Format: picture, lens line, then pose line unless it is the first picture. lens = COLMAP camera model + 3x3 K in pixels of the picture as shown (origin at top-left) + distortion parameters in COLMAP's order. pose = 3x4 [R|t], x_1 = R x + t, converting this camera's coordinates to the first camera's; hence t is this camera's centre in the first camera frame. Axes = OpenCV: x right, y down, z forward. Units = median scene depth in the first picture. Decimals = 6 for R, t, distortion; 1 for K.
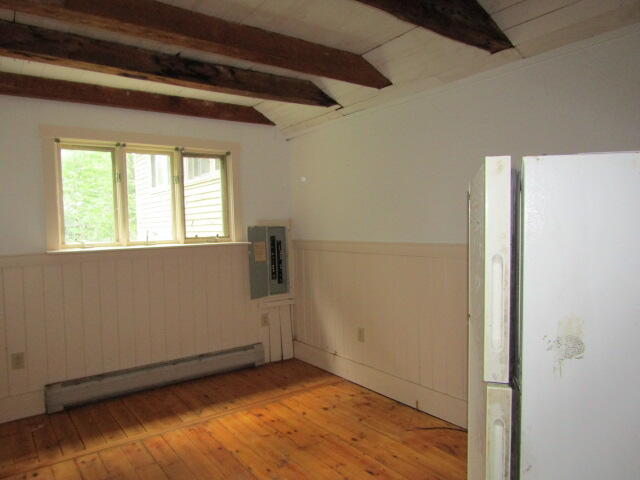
lens RADIAL K [[454.8, 0, 319.4], [0, 454.8, 241.3], [0, 0, 1]] dist [-0.009789, 0.002612]
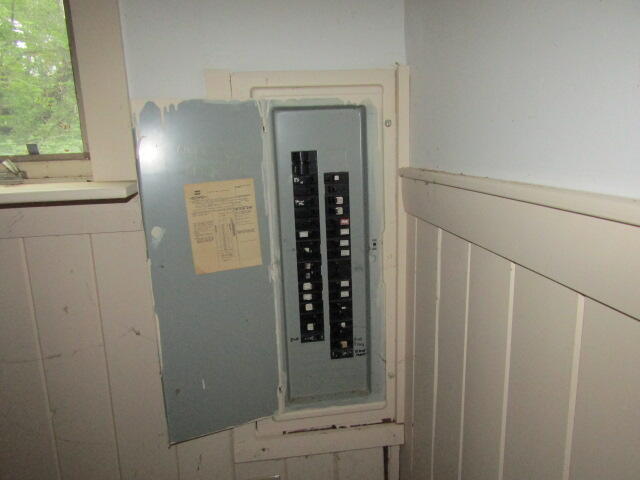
lens RADIAL K [[454.8, 0, 320.0], [0, 454.8, 239.3], [0, 0, 1]] dist [-0.009789, 0.002612]
pose [[0.874747, 0.096697, -0.474833, 0.008663], [-0.003360, 0.981075, 0.193600, -0.012187], [0.484567, -0.167756, 0.858518, 0.812521]]
